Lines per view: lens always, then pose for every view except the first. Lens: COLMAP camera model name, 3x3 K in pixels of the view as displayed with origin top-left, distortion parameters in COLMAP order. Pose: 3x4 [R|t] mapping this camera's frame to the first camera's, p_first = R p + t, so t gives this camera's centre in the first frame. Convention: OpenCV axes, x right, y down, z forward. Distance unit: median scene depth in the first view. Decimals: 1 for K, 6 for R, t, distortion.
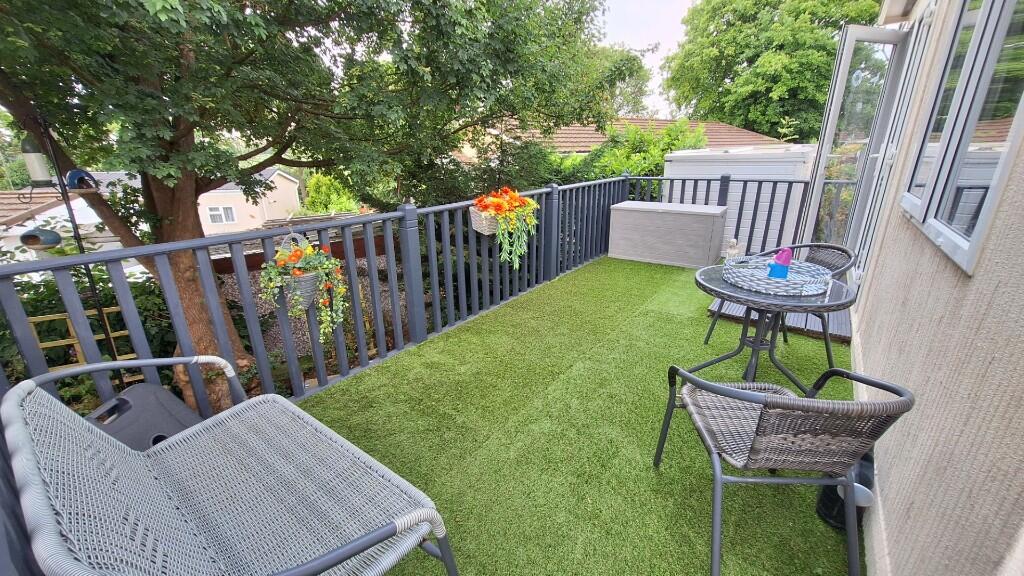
lens RADIAL K [[409.2, 0, 512.0], [0, 409.2, 288.0], [0, 0, 1]] dist [-0.001369, -0.000074]
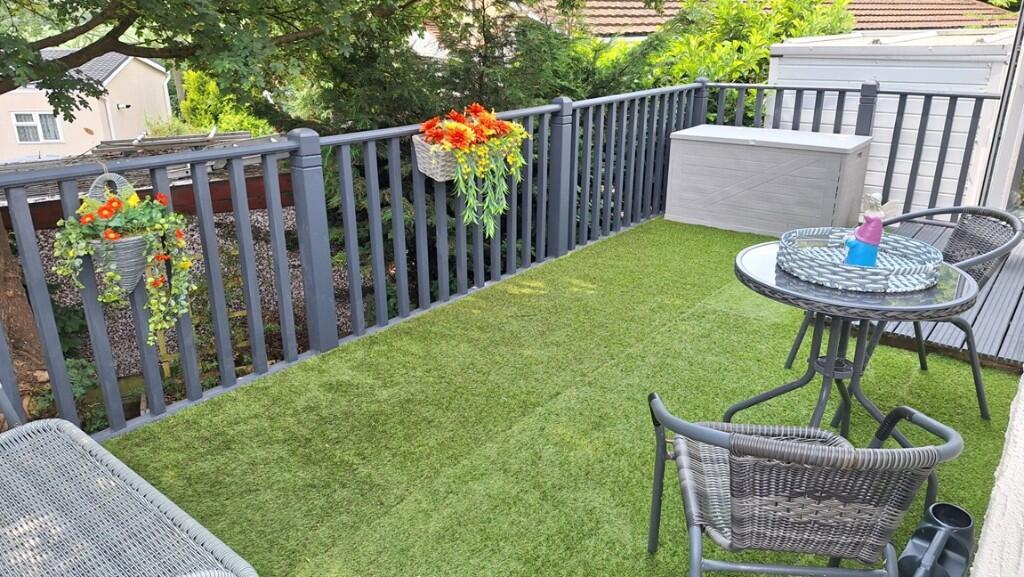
lens RADIAL K [[702.2, 0, 514.9], [0, 702.2, 275.1], [0, 0, 1]] dist [0.147182, -0.174998]
pose [[0.999016, 0.027382, -0.034887, 0.090791], [-0.026927, 0.999547, 0.013454, -0.004371], [0.035239, -0.012501, 0.999301, -0.067603]]
